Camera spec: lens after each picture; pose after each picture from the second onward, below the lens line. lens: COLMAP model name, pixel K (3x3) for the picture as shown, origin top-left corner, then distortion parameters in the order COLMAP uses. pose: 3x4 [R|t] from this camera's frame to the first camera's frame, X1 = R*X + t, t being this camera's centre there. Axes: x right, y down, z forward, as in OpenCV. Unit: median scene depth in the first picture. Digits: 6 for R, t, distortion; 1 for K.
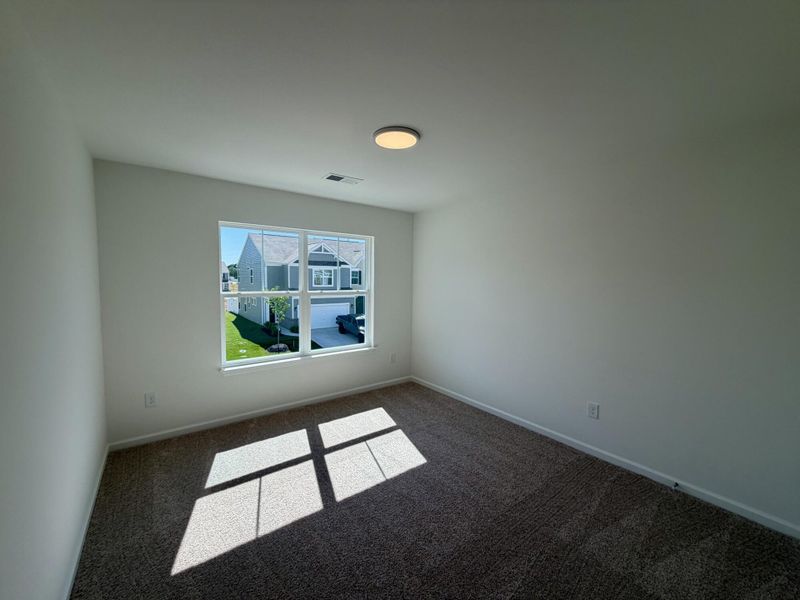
lens RADIAL K [[317.2, 0, 399.2], [0, 317.2, 301.5], [0, 0, 1]] dist [-0.000240, 0.000034]
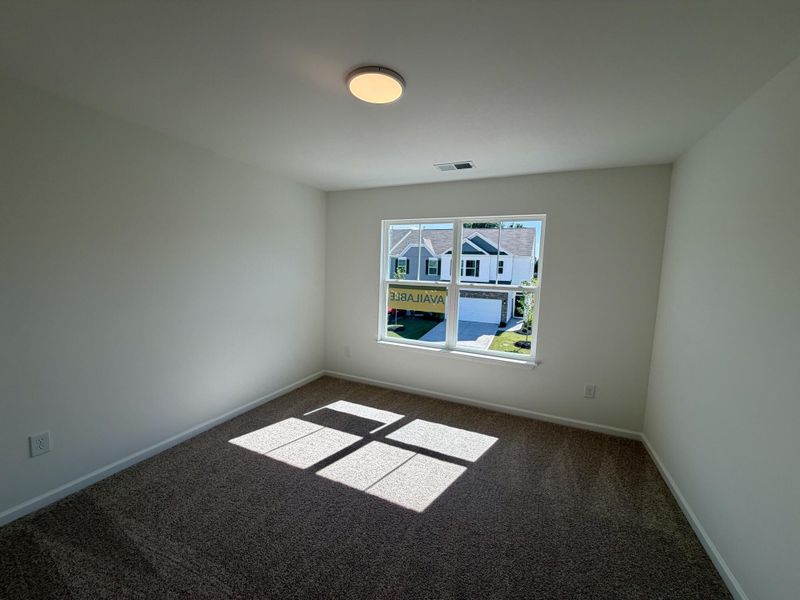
lens RADIAL K [[330.1, 0, 399.3], [0, 330.1, 283.0], [0, 0, 1]] dist [0.018962, 0.000018]
pose [[0.471908, 0.051876, -0.880120, 0.599146], [-0.091288, 0.995777, 0.009746, -0.029688], [0.876909, 0.075745, 0.474651, 0.448966]]
